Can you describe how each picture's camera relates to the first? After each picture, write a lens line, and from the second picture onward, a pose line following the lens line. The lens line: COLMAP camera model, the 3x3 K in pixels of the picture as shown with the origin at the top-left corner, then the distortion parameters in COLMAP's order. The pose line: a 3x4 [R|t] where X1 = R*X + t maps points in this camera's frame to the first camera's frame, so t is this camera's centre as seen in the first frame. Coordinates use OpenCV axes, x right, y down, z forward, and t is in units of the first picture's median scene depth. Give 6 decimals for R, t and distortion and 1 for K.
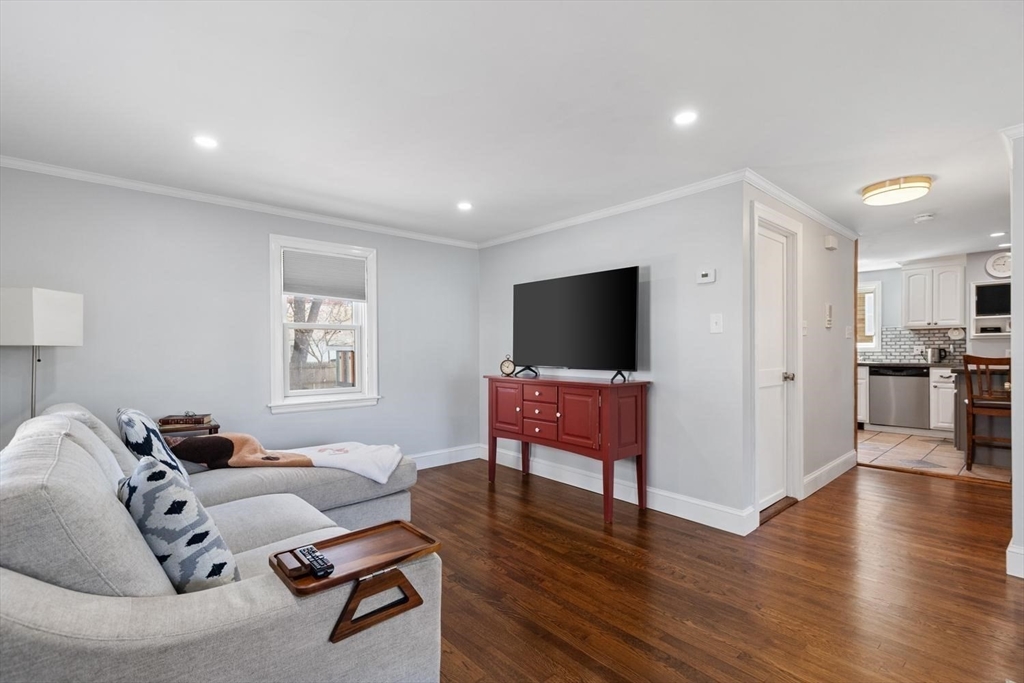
lens RADIAL K [[465.8, 0, 506.6], [0, 465.8, 351.9], [0, 0, 1]] dist [0.006857, 0.001407]
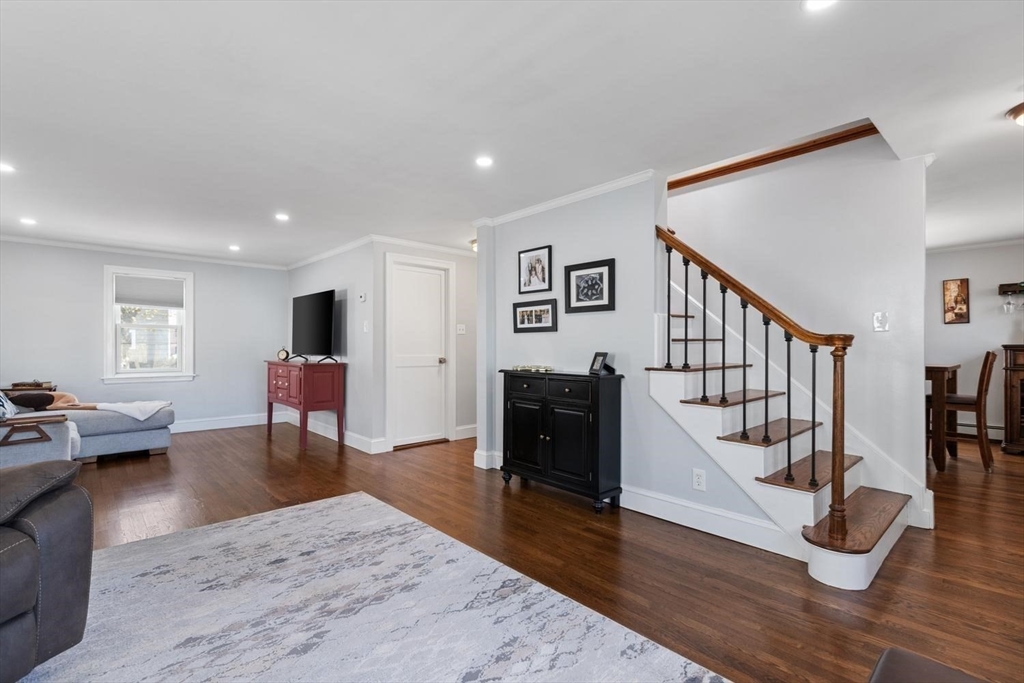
lens RADIAL K [[465.8, 0, 503.9], [0, 465.8, 342.7], [0, 0, 1]] dist [0.006857, 0.001407]
pose [[0.999691, 0.005034, 0.024355, 0.794242], [-0.004748, 0.999919, -0.011784, 0.011243], [-0.024412, 0.011665, 0.999634, -0.577245]]
